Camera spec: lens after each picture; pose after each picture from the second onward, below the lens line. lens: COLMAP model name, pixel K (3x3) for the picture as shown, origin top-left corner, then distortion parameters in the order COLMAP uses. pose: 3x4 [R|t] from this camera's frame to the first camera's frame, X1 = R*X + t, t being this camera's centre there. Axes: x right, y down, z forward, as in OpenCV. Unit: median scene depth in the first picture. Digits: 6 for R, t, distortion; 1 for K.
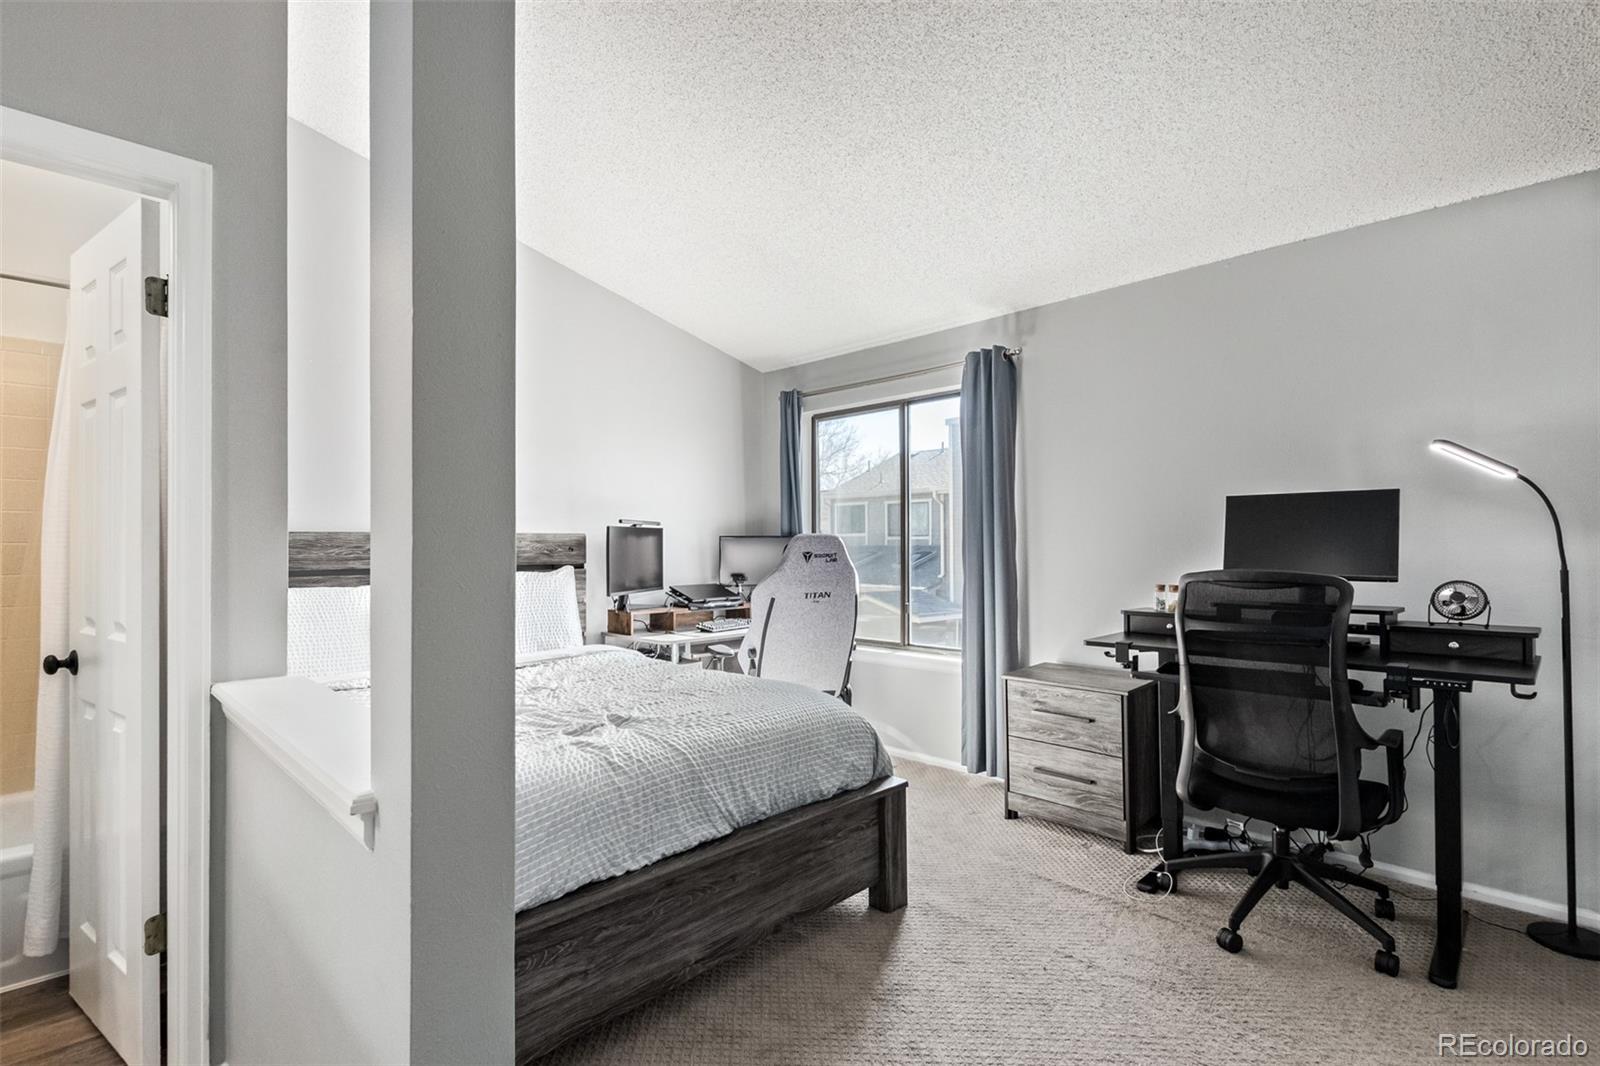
lens RADIAL K [[737.6, 0, 799.6], [0, 737.6, 539.1], [0, 0, 1]] dist [0.002703, -0.001212]
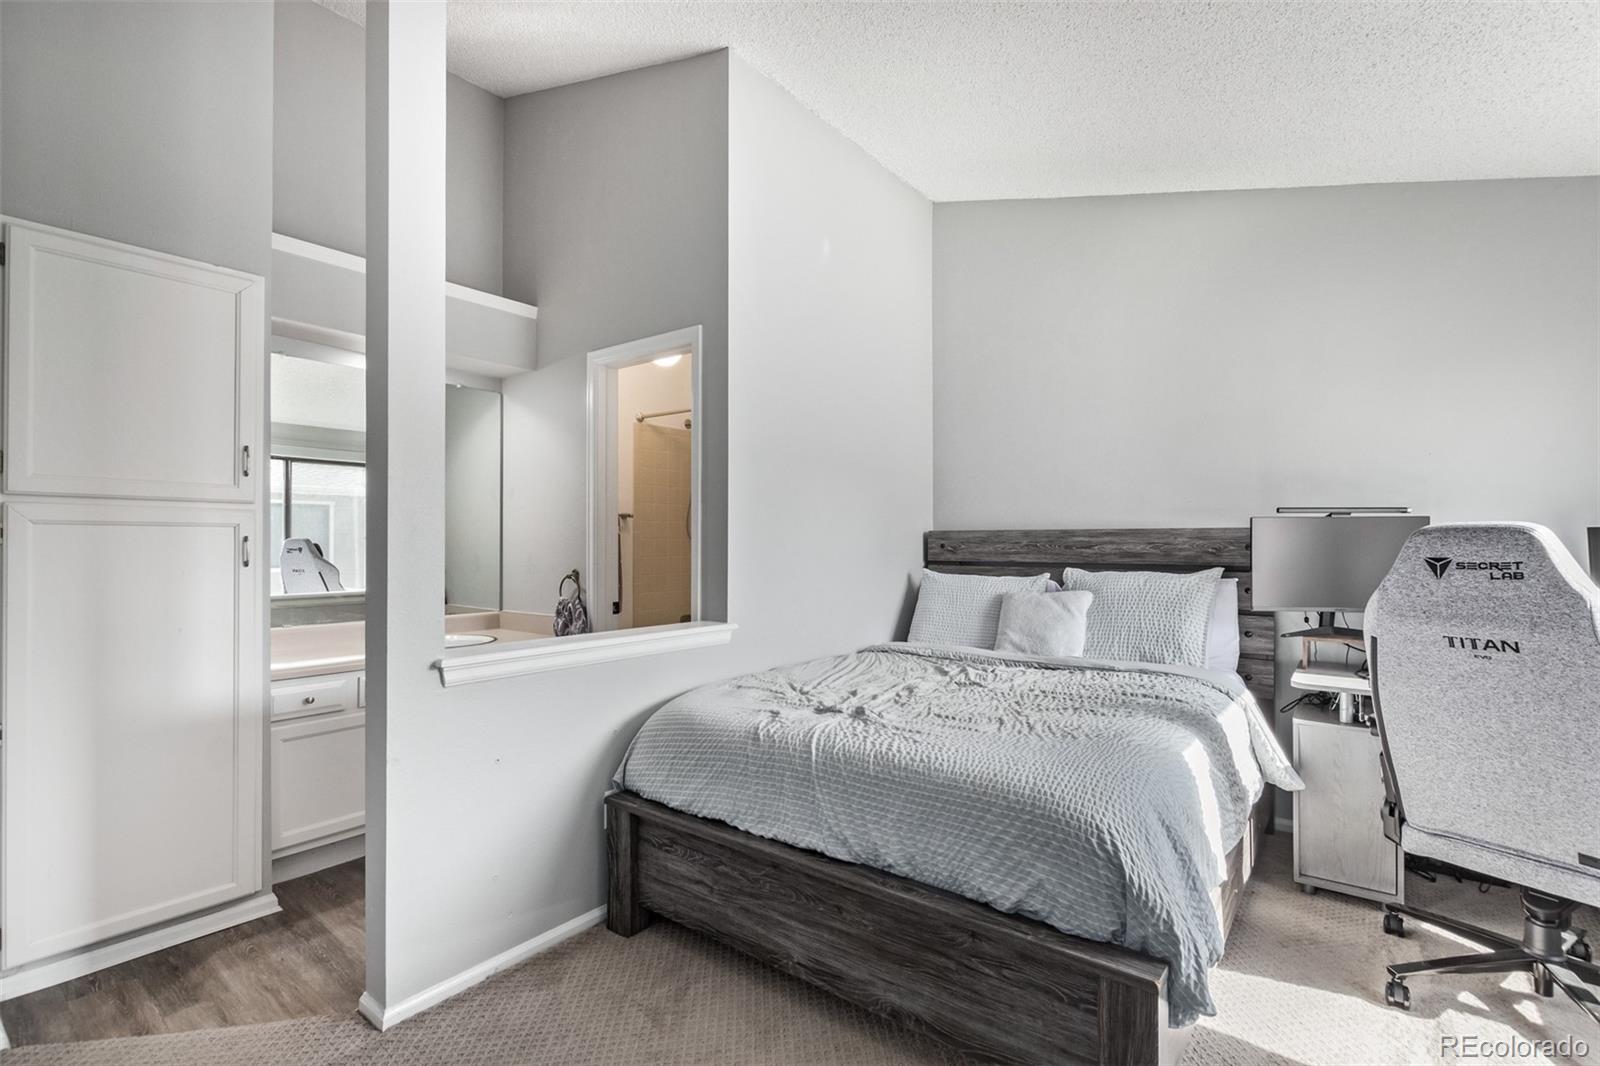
lens RADIAL K [[737.6, 0, 799.6], [0, 737.6, 539.1], [0, 0, 1]] dist [0.002703, -0.001212]
pose [[0.131642, 0.000866, -0.991297, 0.779401], [0.005492, 0.999984, 0.001603, 0.001794], [0.991282, -0.005655, 0.131635, 0.809956]]
